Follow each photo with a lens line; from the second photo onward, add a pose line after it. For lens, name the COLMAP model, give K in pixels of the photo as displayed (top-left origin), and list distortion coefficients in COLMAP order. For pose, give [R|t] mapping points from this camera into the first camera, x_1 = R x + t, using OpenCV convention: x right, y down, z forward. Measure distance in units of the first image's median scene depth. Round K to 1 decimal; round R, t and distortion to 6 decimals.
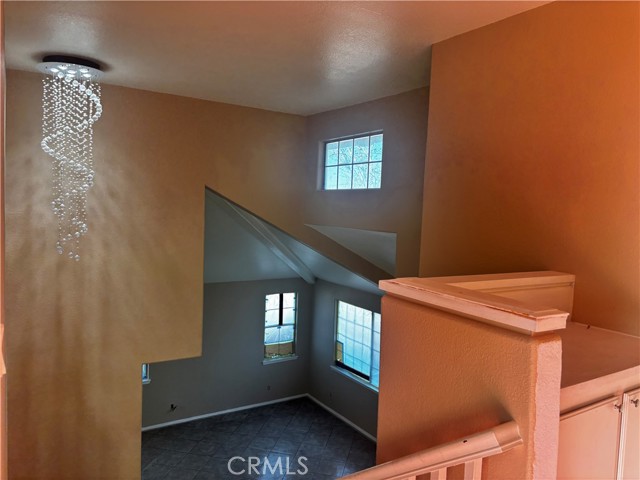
lens RADIAL K [[487.7, 0, 319.8], [0, 487.7, 240.1], [0, 0, 1]] dist [0.035263, -0.024034]
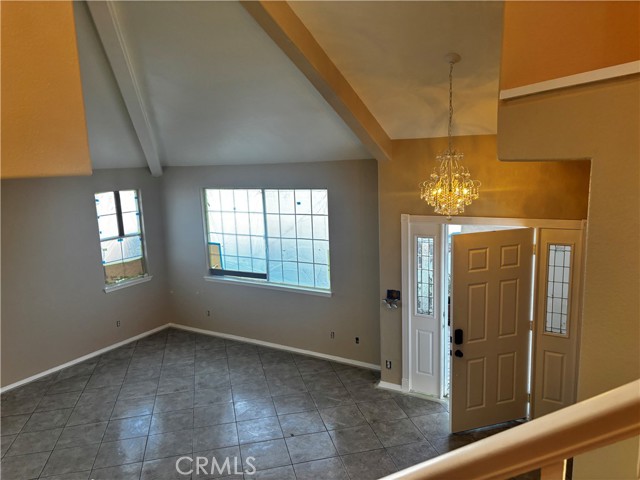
lens RADIAL K [[487.7, 0, 320.1], [0, 487.7, 240.2], [0, 0, 1]] dist [0.035263, -0.024034]
pose [[0.895676, -0.138238, 0.422675, -0.128109], [0.097317, 0.988350, 0.117023, 0.127806], [-0.433928, -0.063681, 0.898694, 0.238950]]
